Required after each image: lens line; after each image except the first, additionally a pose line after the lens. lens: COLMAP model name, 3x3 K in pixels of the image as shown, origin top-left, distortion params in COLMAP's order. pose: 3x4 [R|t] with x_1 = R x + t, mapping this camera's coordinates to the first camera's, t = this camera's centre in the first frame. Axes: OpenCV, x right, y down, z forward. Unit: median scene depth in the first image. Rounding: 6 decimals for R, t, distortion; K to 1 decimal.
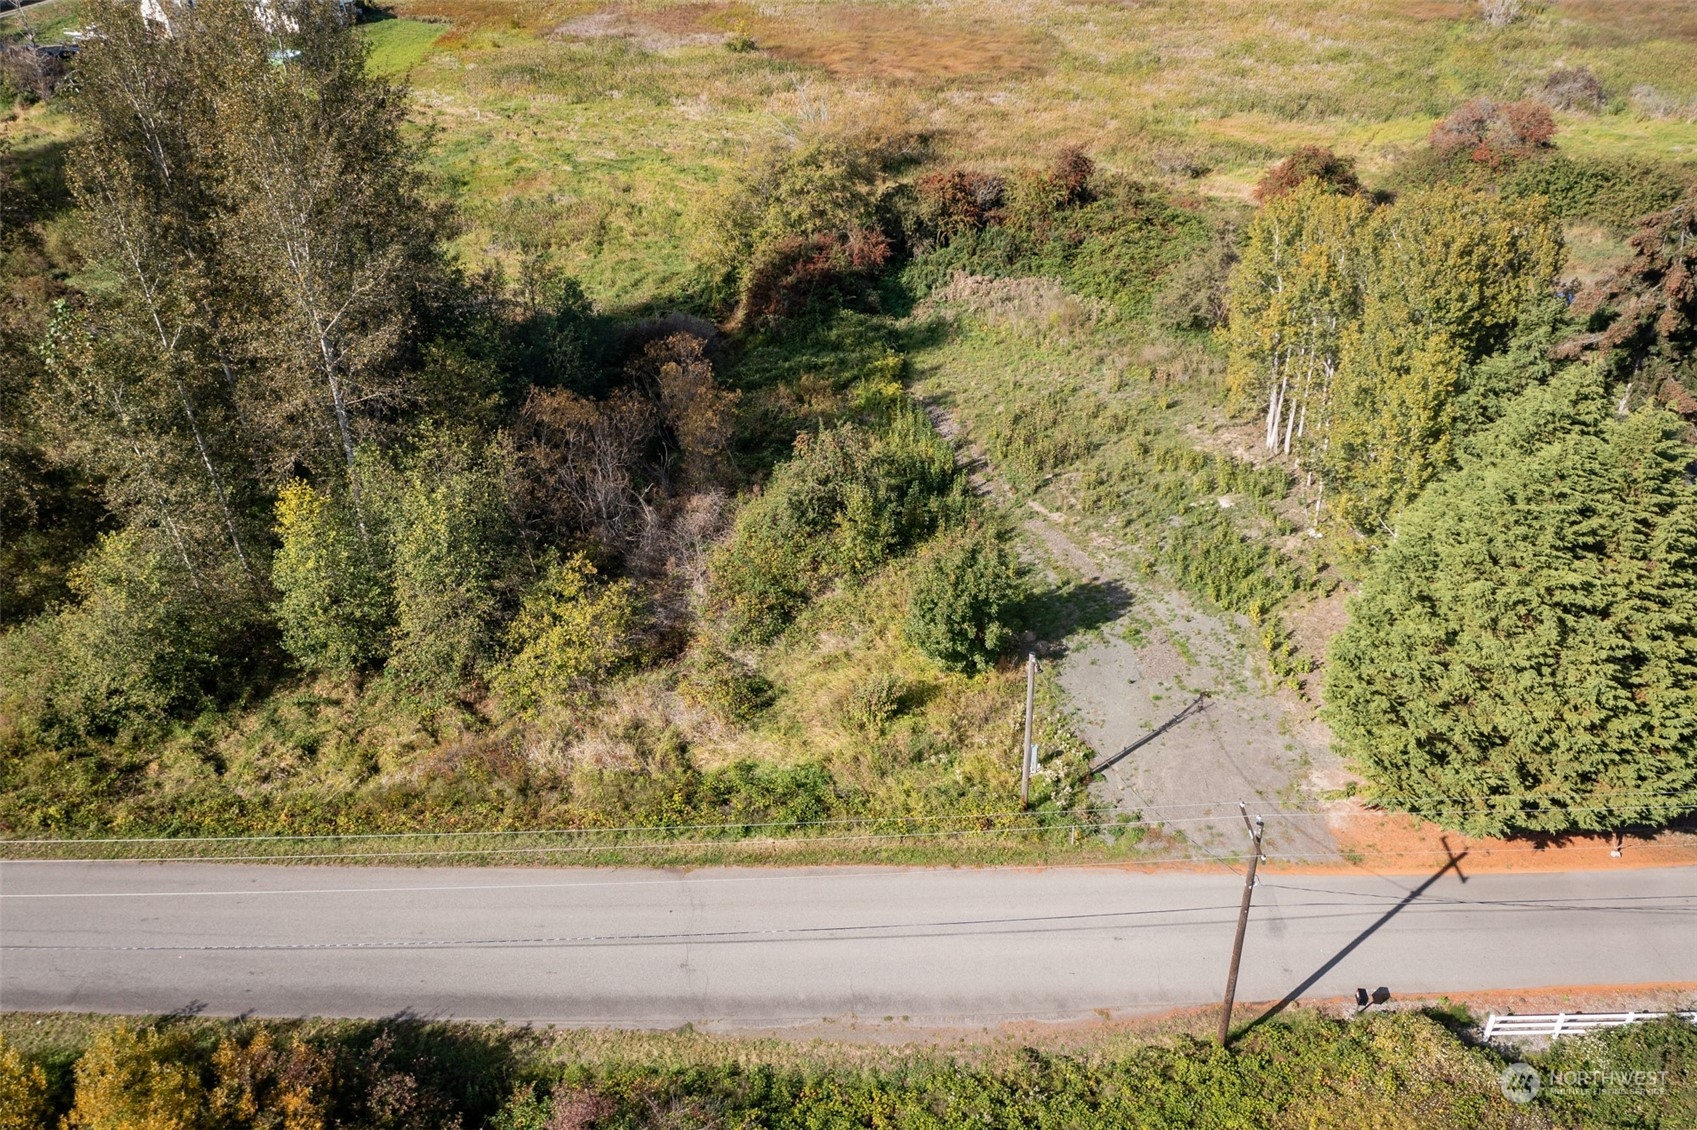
lens RADIAL K [[1412.2, 0, 841.4], [0, 1412.2, 546.7], [0, 0, 1]] dist [-0.007191, 0.005097]
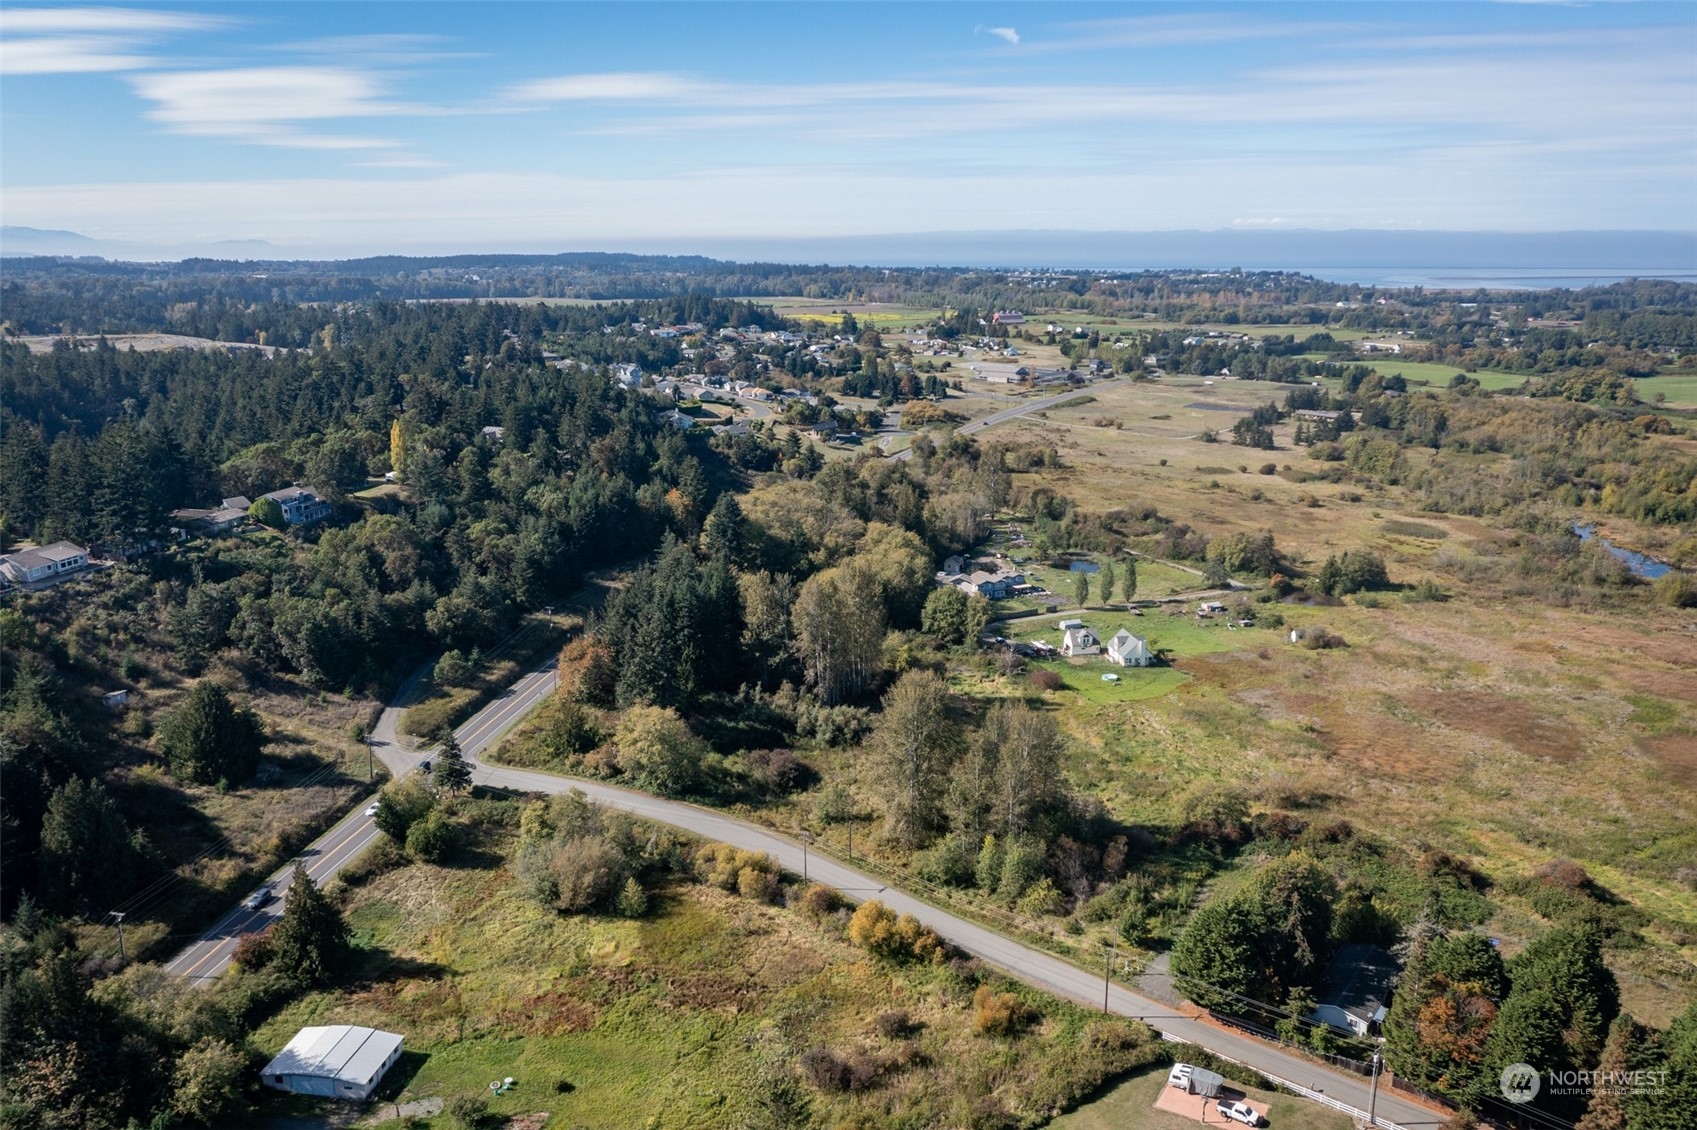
lens RADIAL K [[1343.2, 0, 858.5], [0, 1343.2, 558.8], [0, 0, 1]] dist [-0.011224, 0.002488]
pose [[0.771537, 0.182625, -0.609409, 1.434836], [-0.374630, 0.904633, -0.203200, 0.151146], [0.514182, 0.385080, 0.766375, -2.307467]]
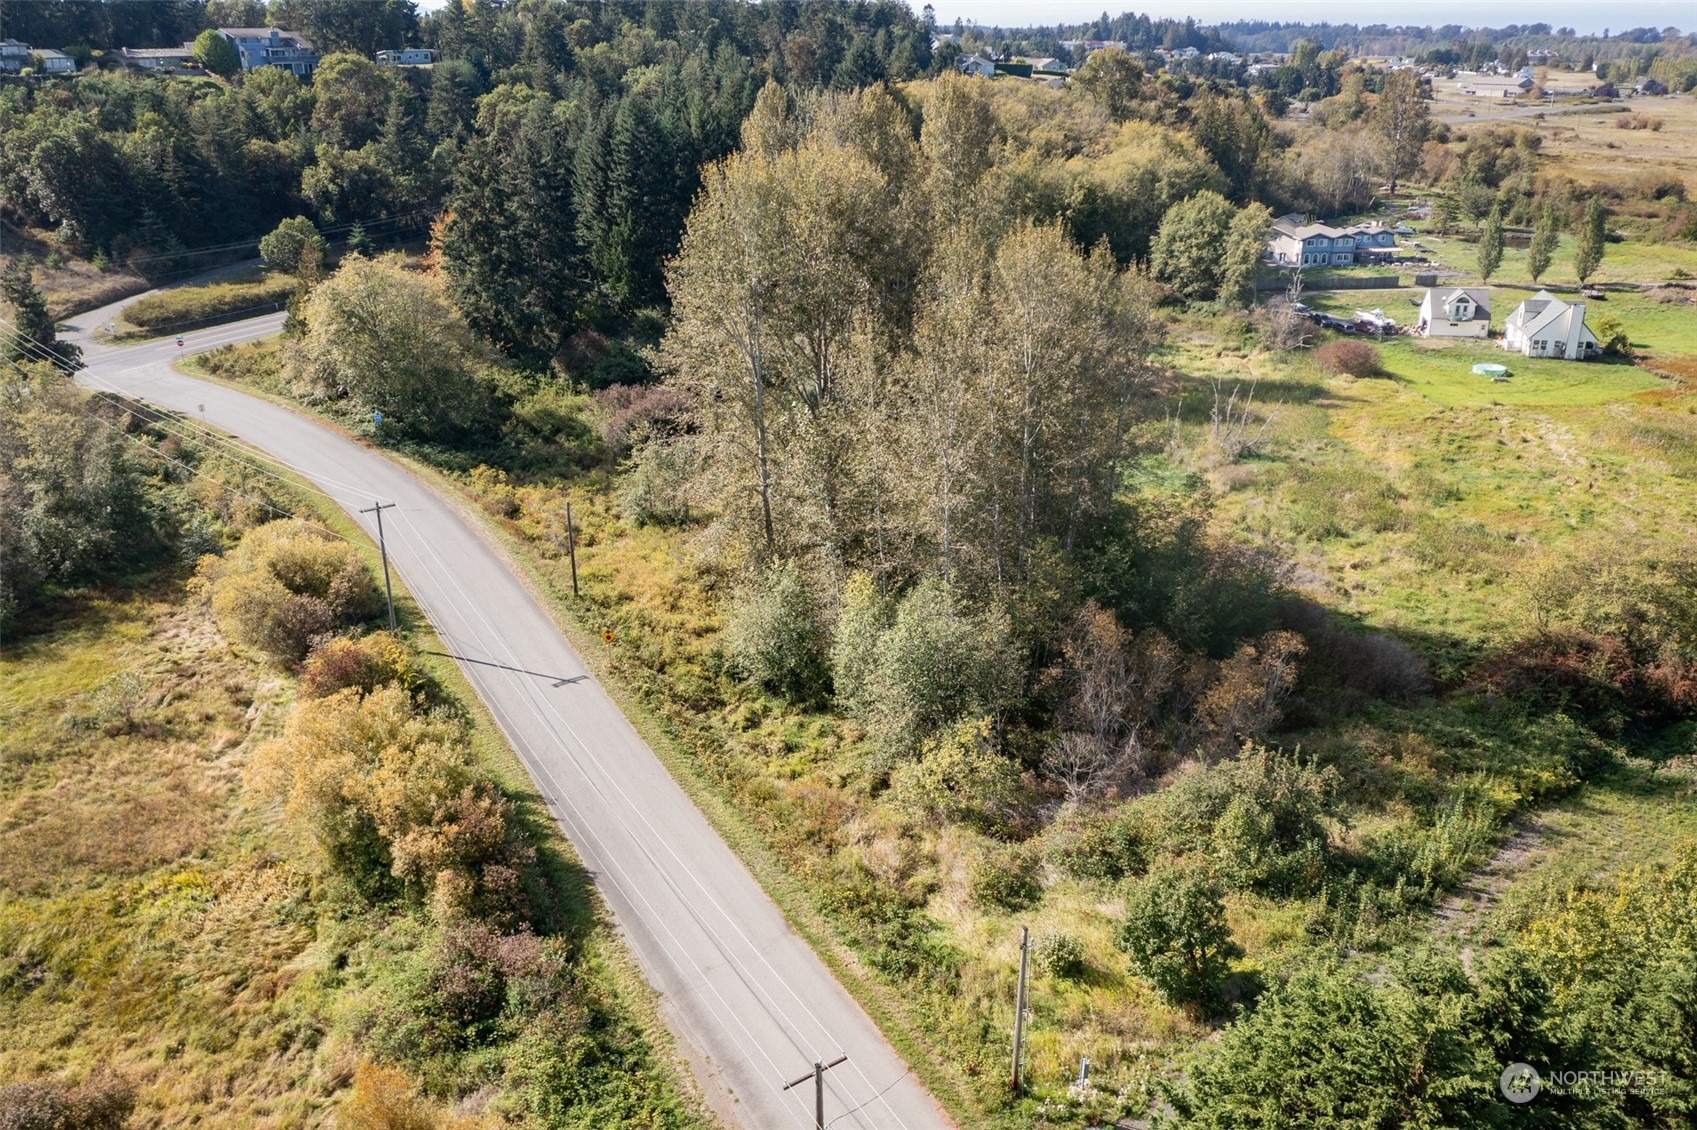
lens RADIAL K [[1343.2, 0, 857.8], [0, 1343.2, 565.4], [0, 0, 1]] dist [-0.011224, 0.002488]
pose [[0.503713, 0.347684, -0.790815, 0.620375], [-0.485411, 0.871164, 0.073825, -0.139385], [0.714597, 0.346684, 0.607586, 0.179197]]
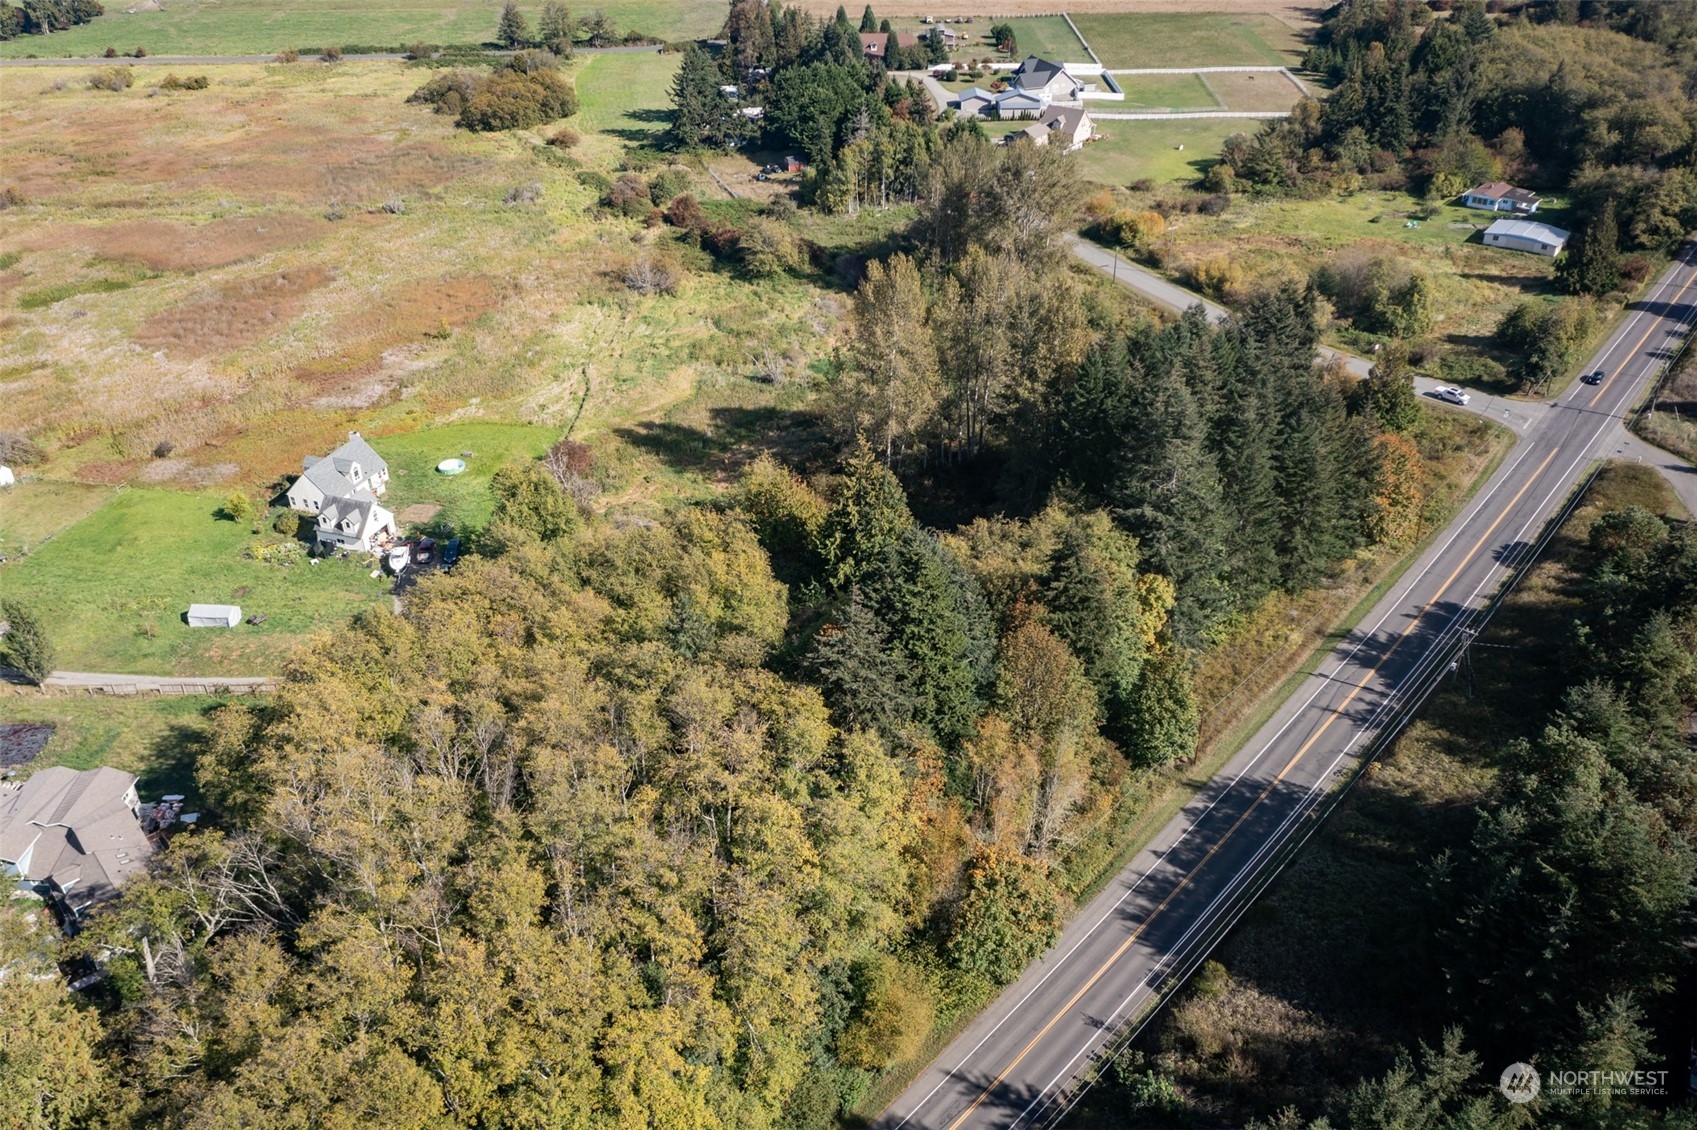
lens RADIAL K [[1343.2, 0, 846.0], [0, 1343.2, 552.8], [0, 0, 1]] dist [-0.011224, 0.002488]
pose [[-0.359070, -0.453592, 0.815674, -4.178428], [0.538411, 0.613201, 0.578013, -2.167131], [-0.762353, 0.646714, 0.024037, 1.946029]]
